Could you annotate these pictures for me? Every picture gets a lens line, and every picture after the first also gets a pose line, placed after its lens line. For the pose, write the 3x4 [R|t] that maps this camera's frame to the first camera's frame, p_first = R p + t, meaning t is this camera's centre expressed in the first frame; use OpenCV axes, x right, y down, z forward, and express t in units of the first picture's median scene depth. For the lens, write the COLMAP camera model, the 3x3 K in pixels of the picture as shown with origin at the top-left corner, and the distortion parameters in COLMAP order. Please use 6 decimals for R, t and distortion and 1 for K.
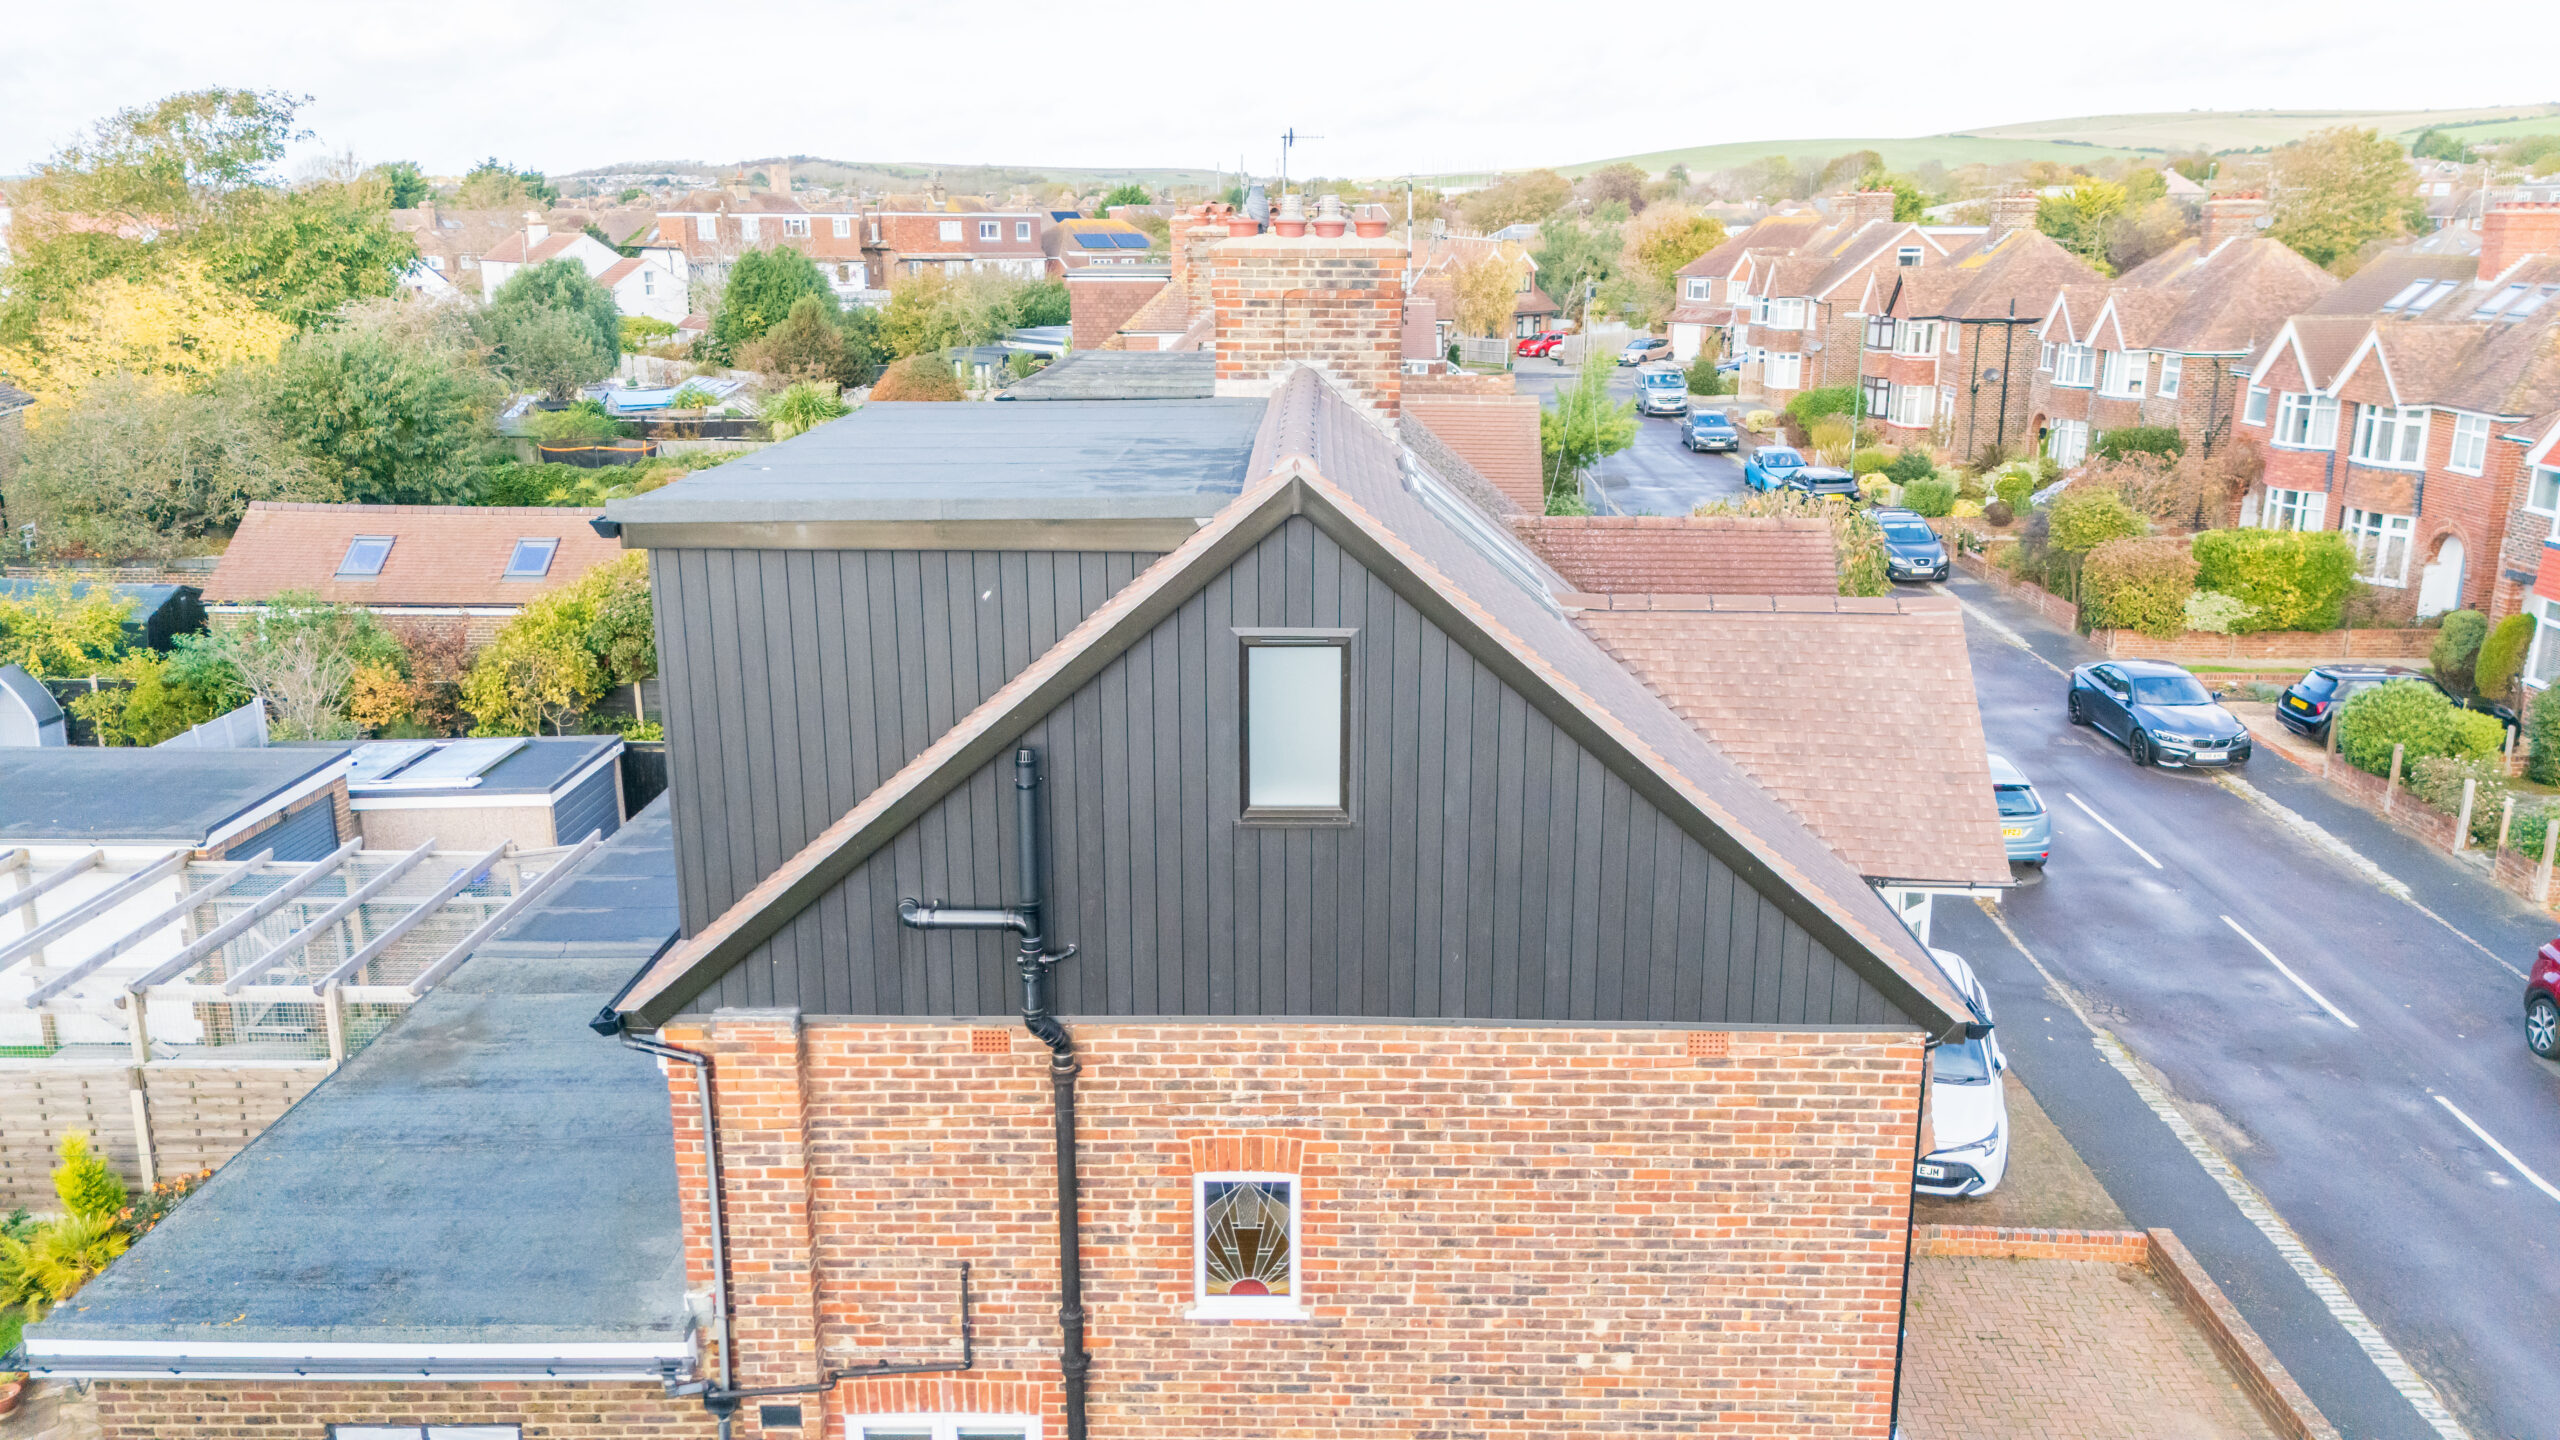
lens RADIAL K [[1873.3, 0, 1281.3], [0, 1873.3, 729.9], [0, 0, 1]] dist [0.072813, -0.070885]
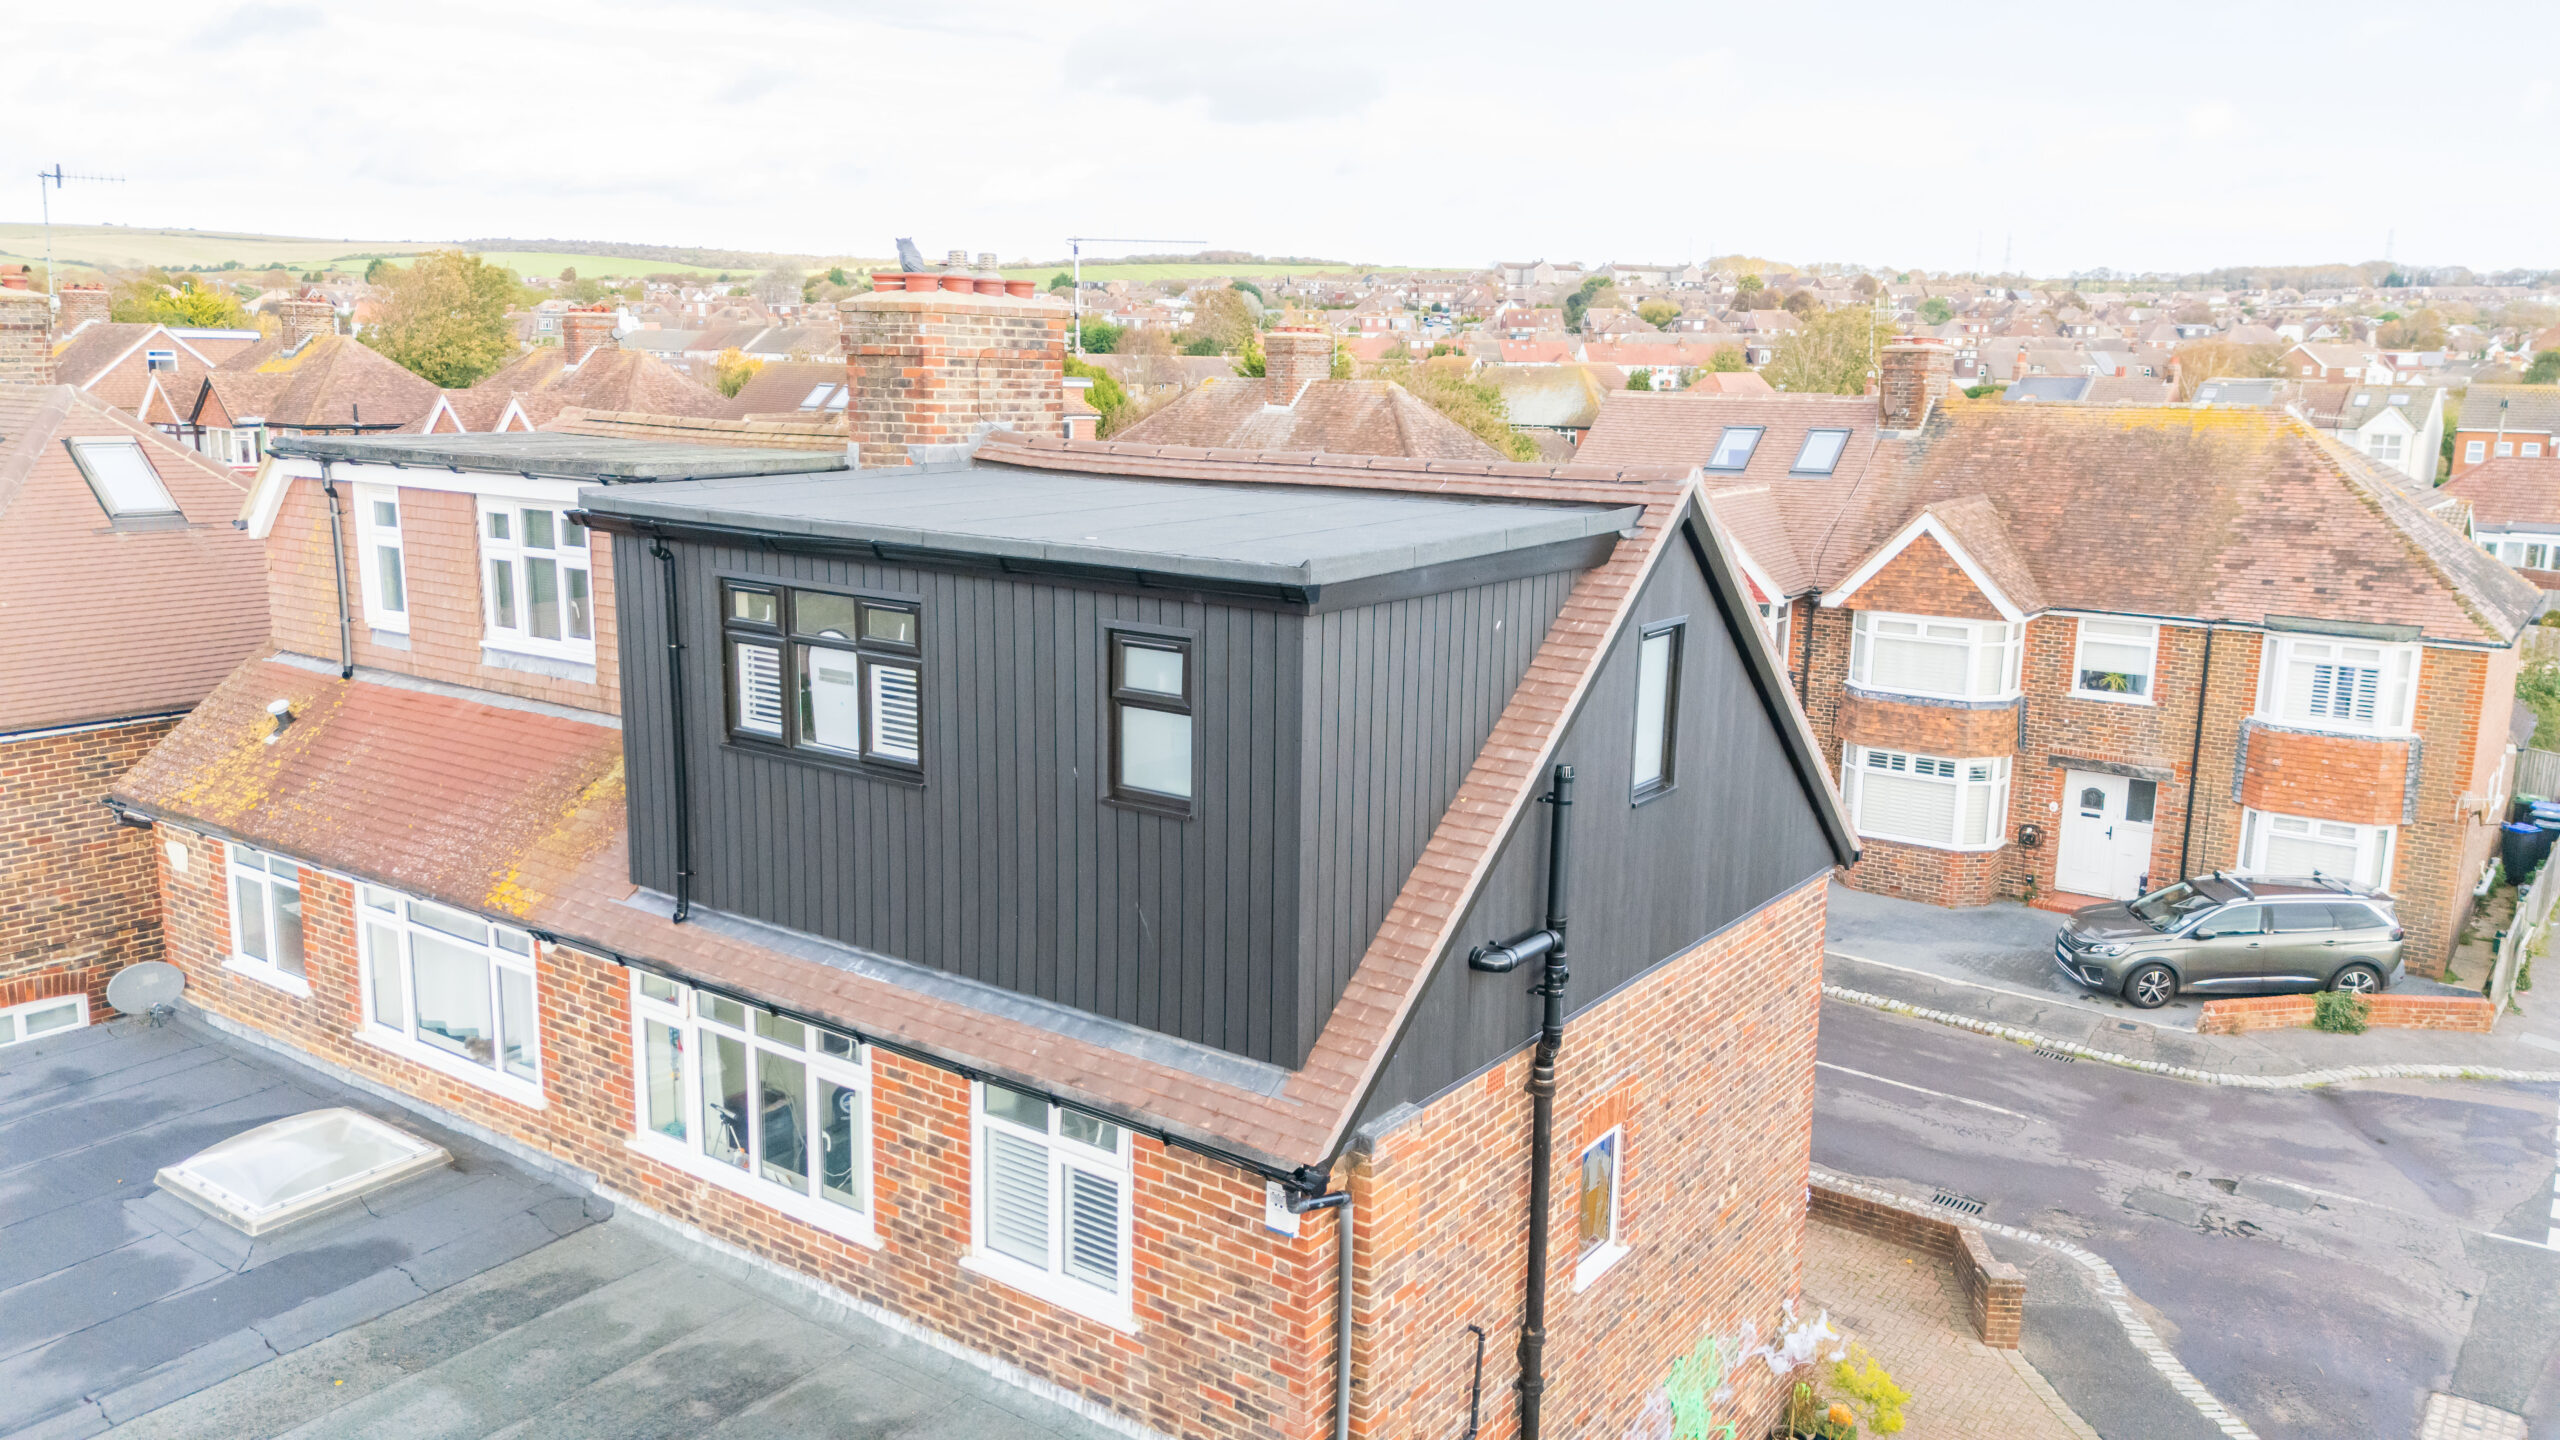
lens RADIAL K [[1873.3, 0, 1278.3], [0, 1873.3, 727.7], [0, 0, 1]] dist [0.072813, -0.070885]
pose [[0.567000, -0.148954, 0.810138, -0.579320], [0.198040, 0.979317, 0.041456, -0.045965], [-0.799557, 0.136935, 0.584771, 0.286027]]
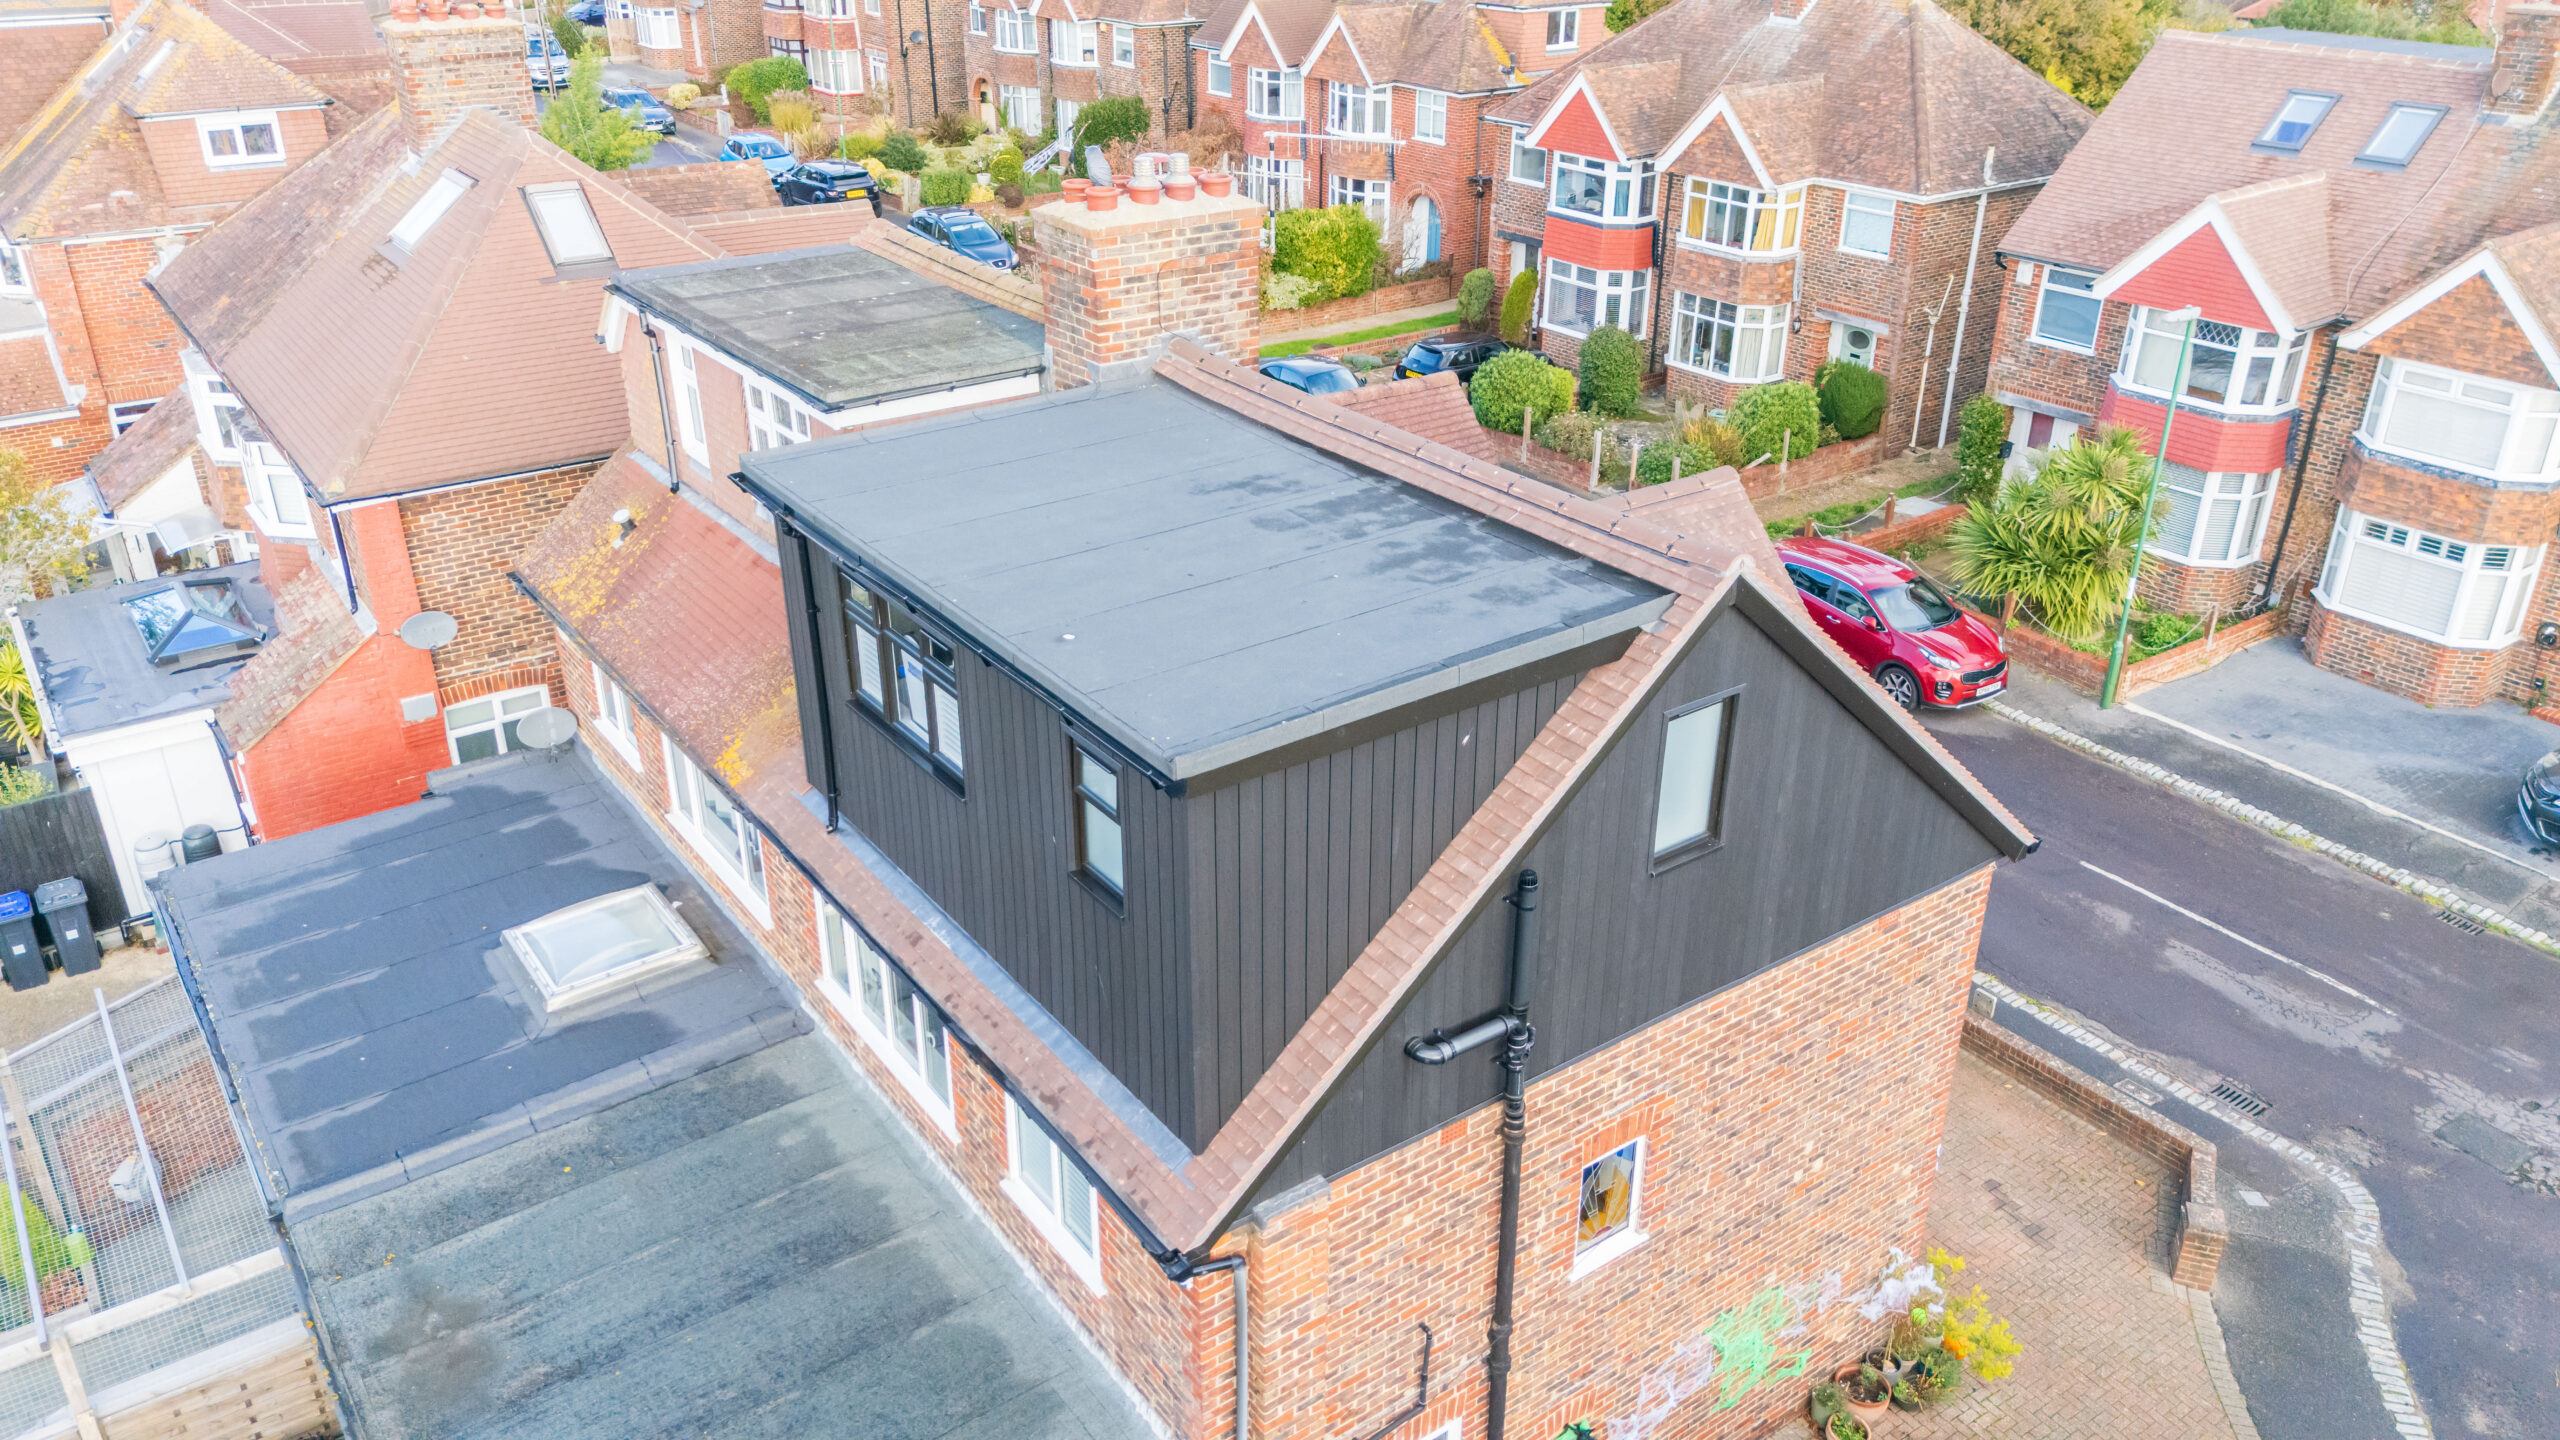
lens RADIAL K [[1873.3, 0, 1277.3], [0, 1873.3, 727.2], [0, 0, 1]] dist [0.072813, -0.070885]
pose [[0.796293, -0.266372, 0.543106, -0.435699], [0.154797, 0.957662, 0.242736, -0.188226], [-0.584770, -0.109218, 0.803813, 0.137754]]
